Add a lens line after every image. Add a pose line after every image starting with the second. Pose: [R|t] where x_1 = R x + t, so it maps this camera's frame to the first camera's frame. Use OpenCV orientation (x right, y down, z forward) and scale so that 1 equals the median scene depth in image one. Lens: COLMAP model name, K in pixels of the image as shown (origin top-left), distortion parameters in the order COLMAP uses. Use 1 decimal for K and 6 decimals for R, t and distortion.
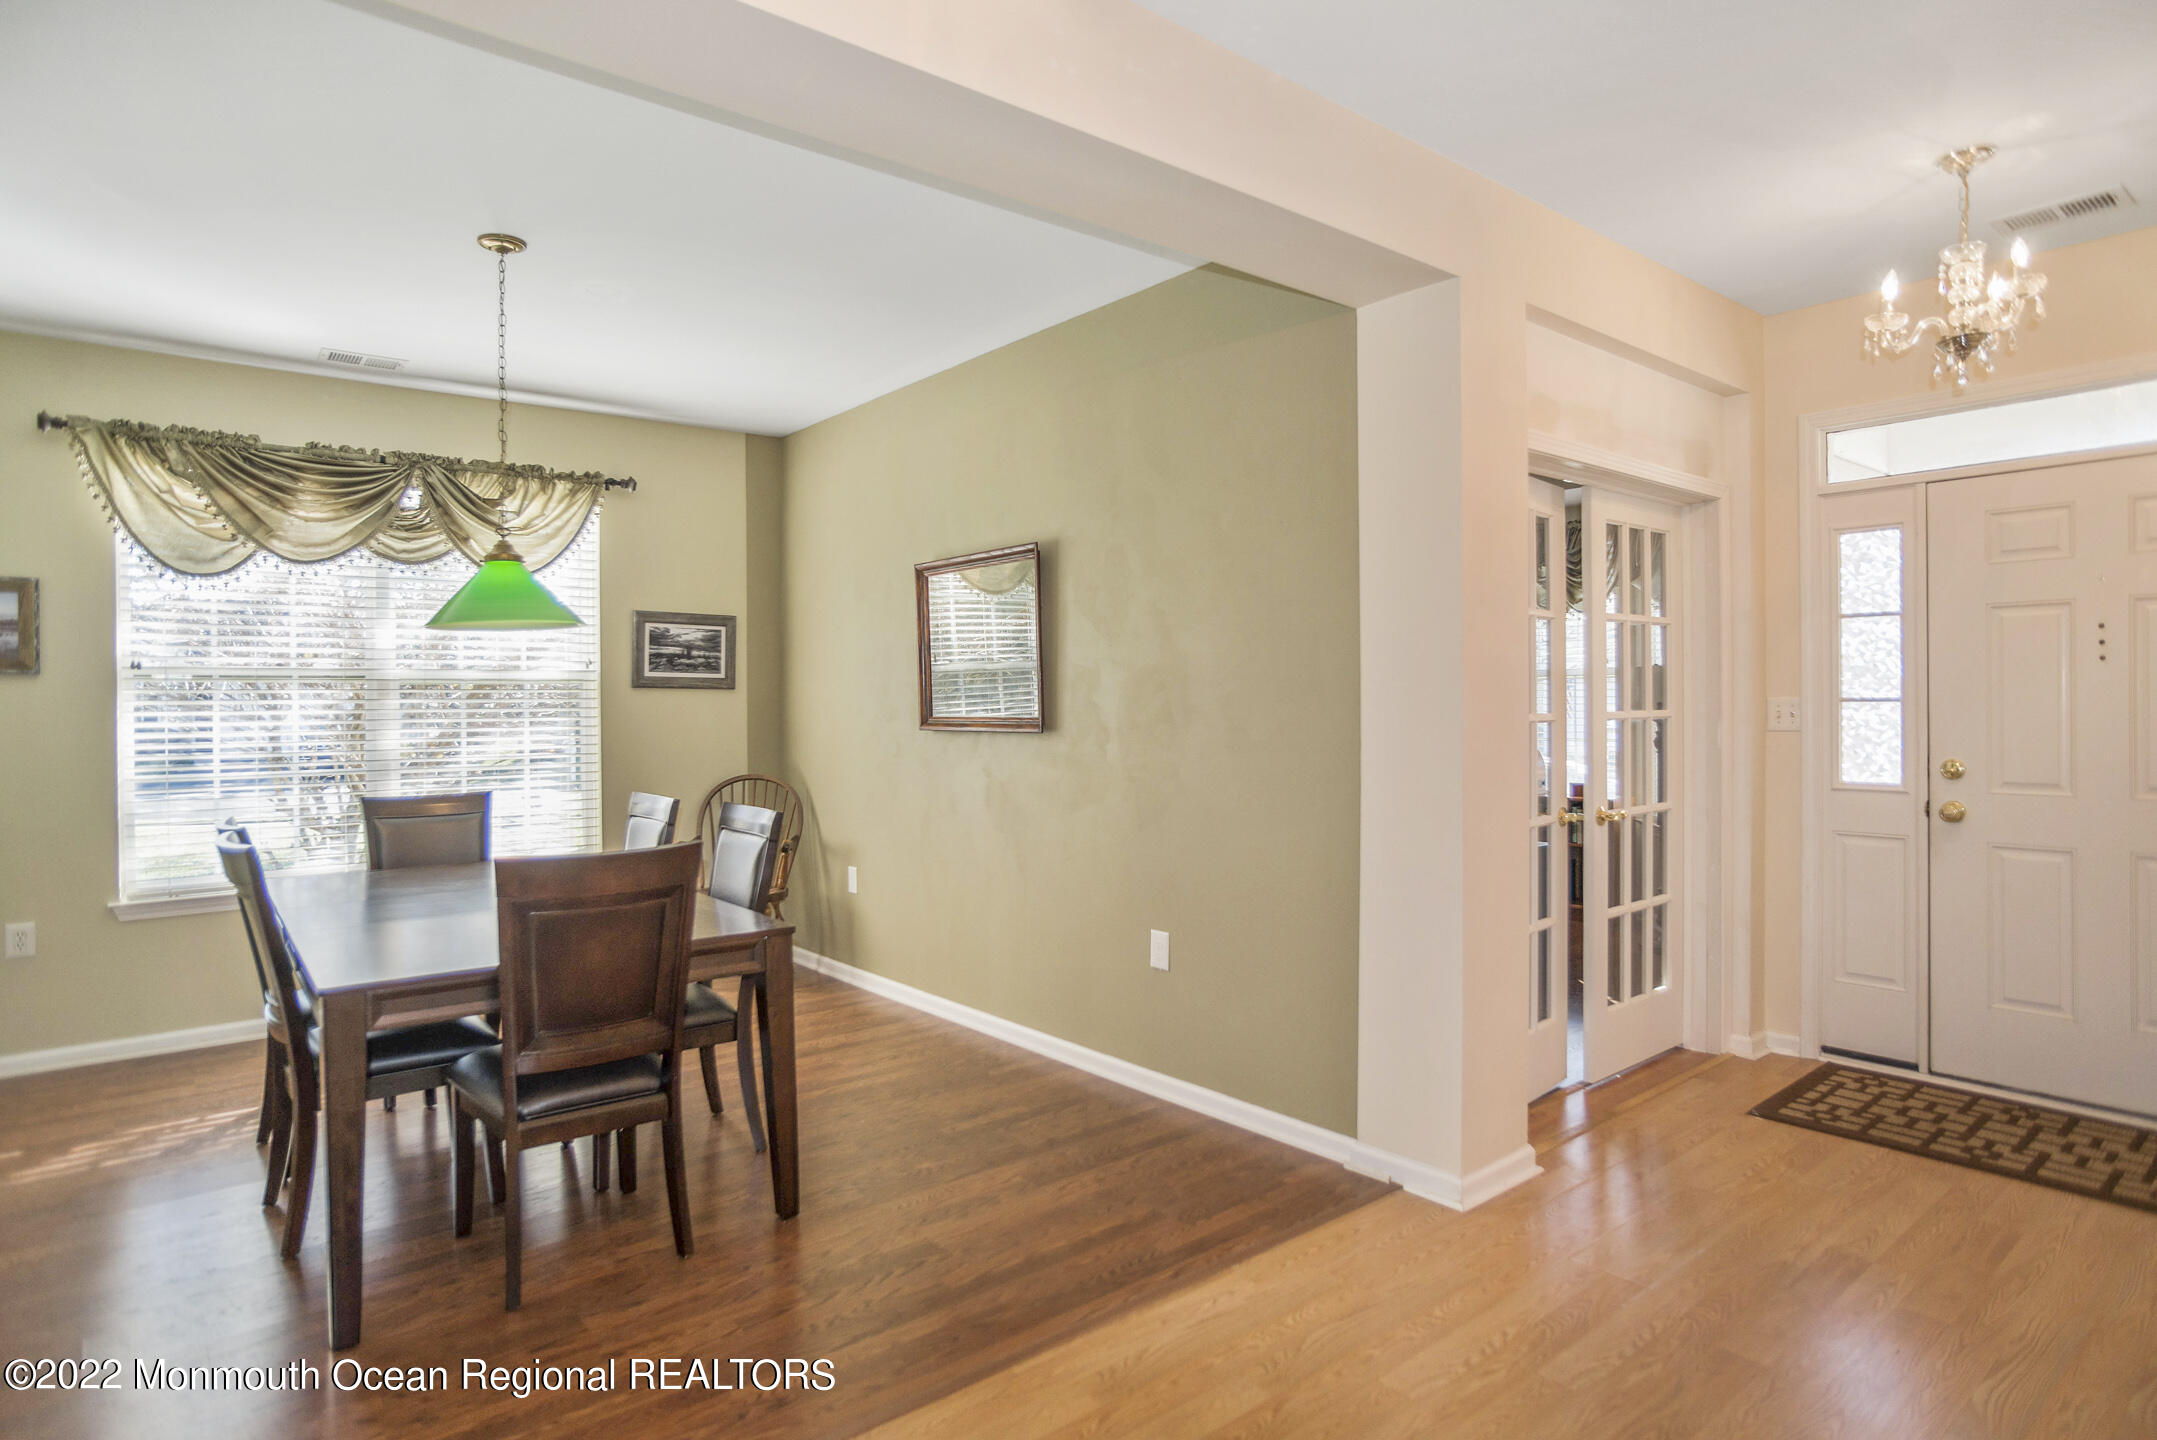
lens RADIAL K [[1184.8, 0, 1093.2], [0, 1184.8, 693.1], [0, 0, 1]] dist [-0.074271, 0.053502]
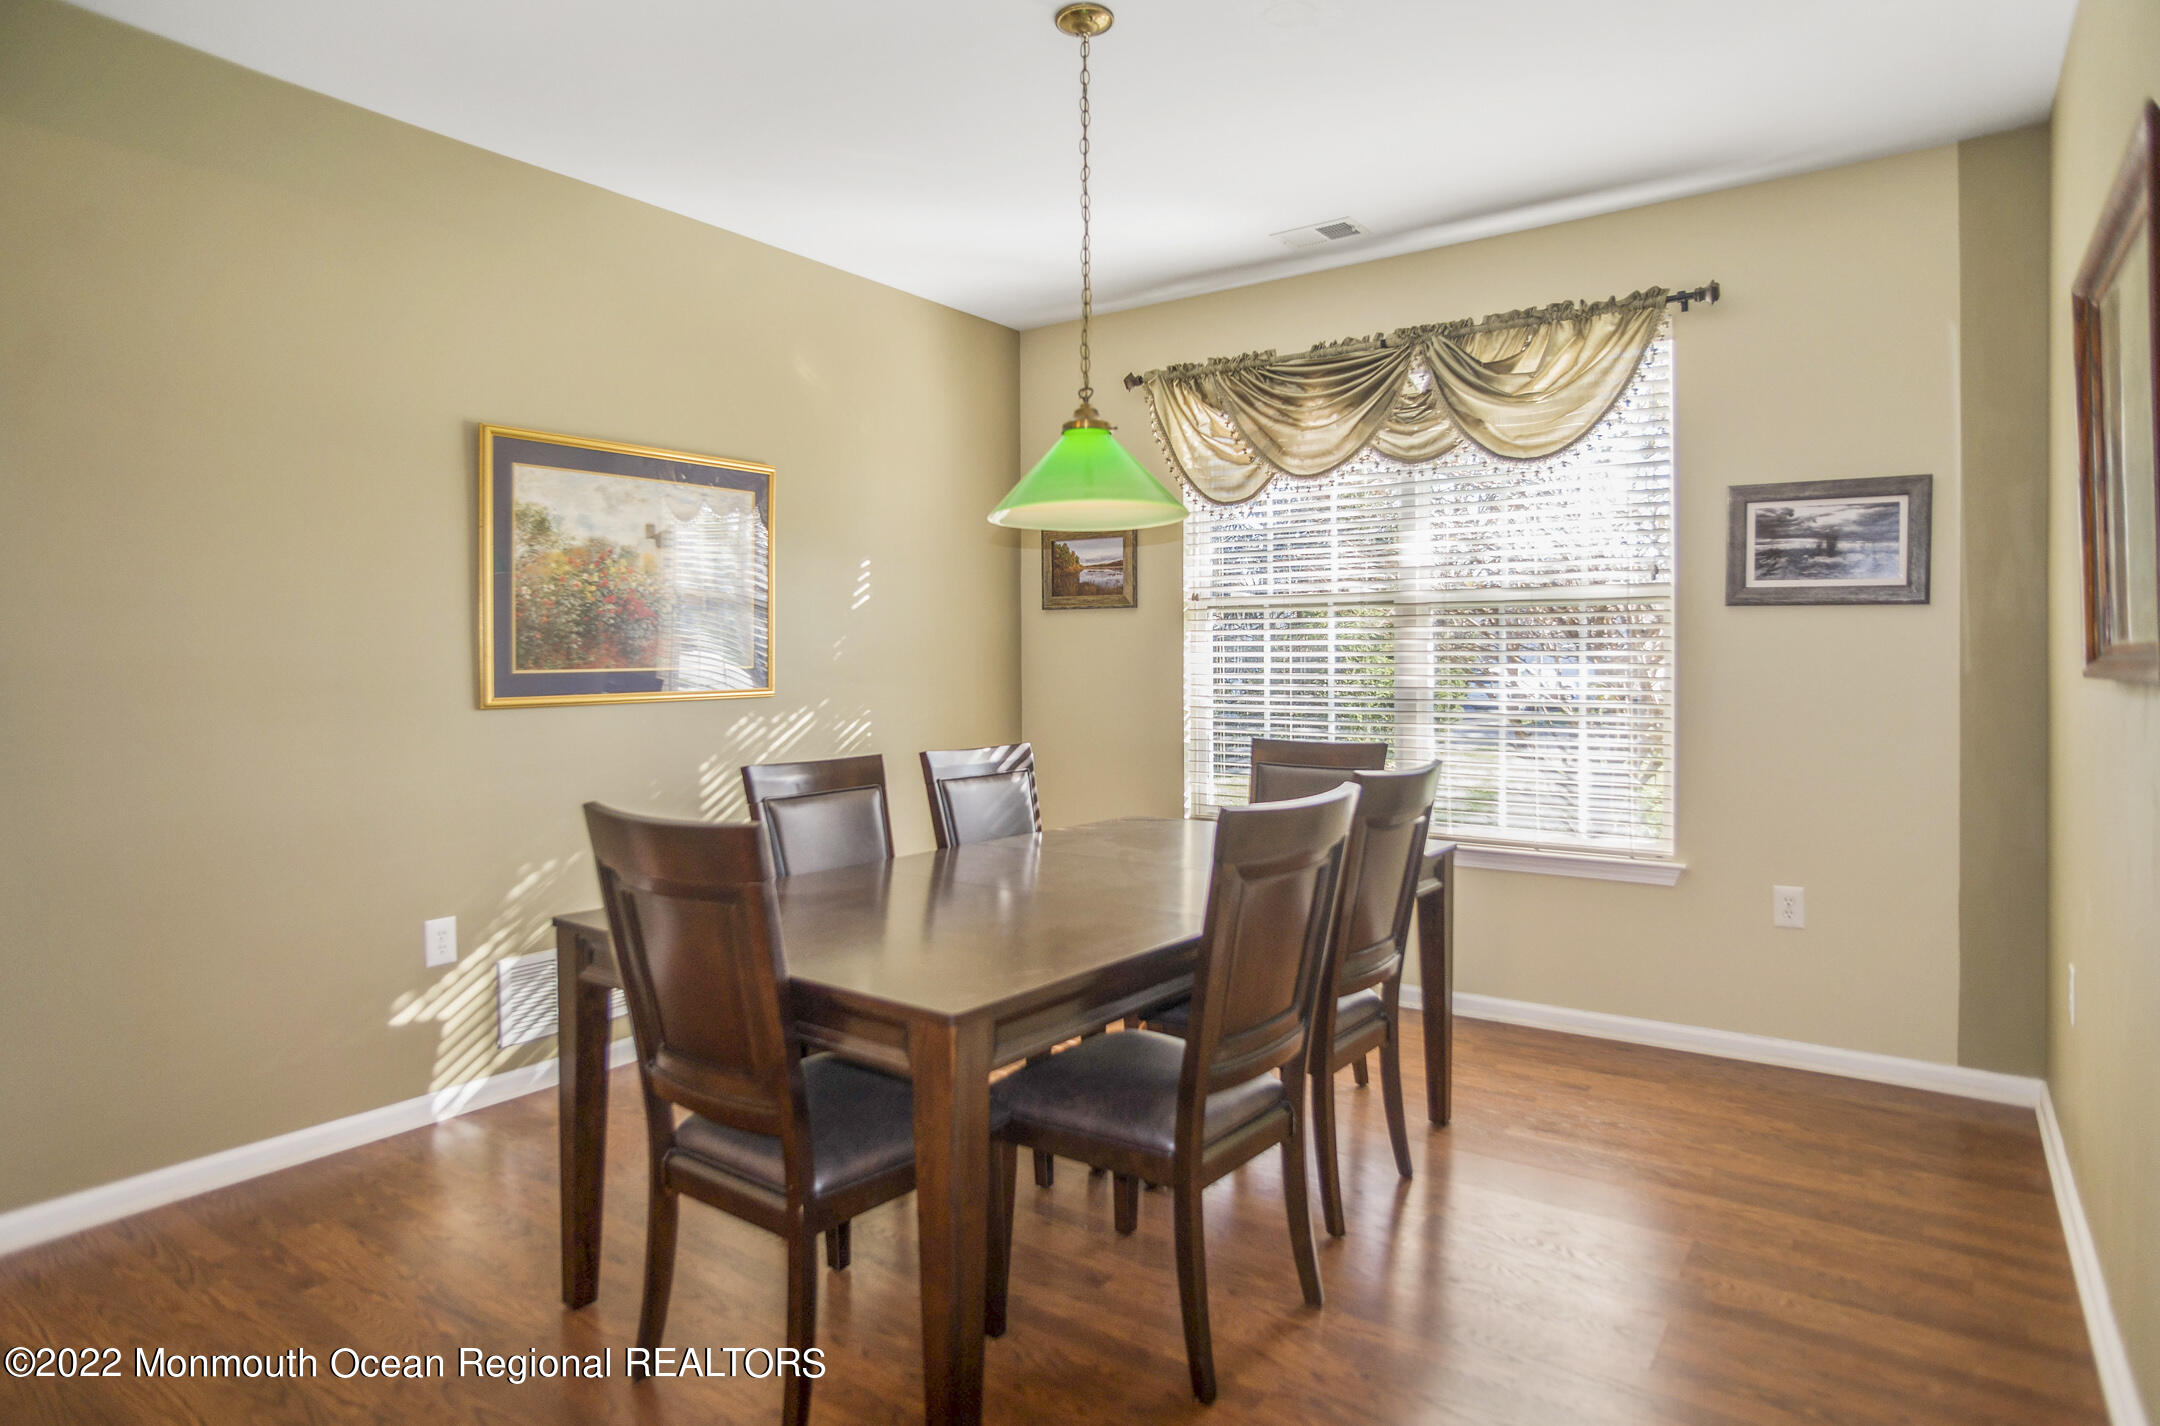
lens RADIAL K [[1190.7, 0, 1077.3], [0, 1190.7, 697.7], [0, 0, 1]] dist [-0.069001, 0.051943]
pose [[0.258040, 0.043400, -0.965159, 0.153338], [0.012990, 0.998744, 0.048383, 0.010922], [0.966047, -0.025023, 0.257152, 0.496884]]
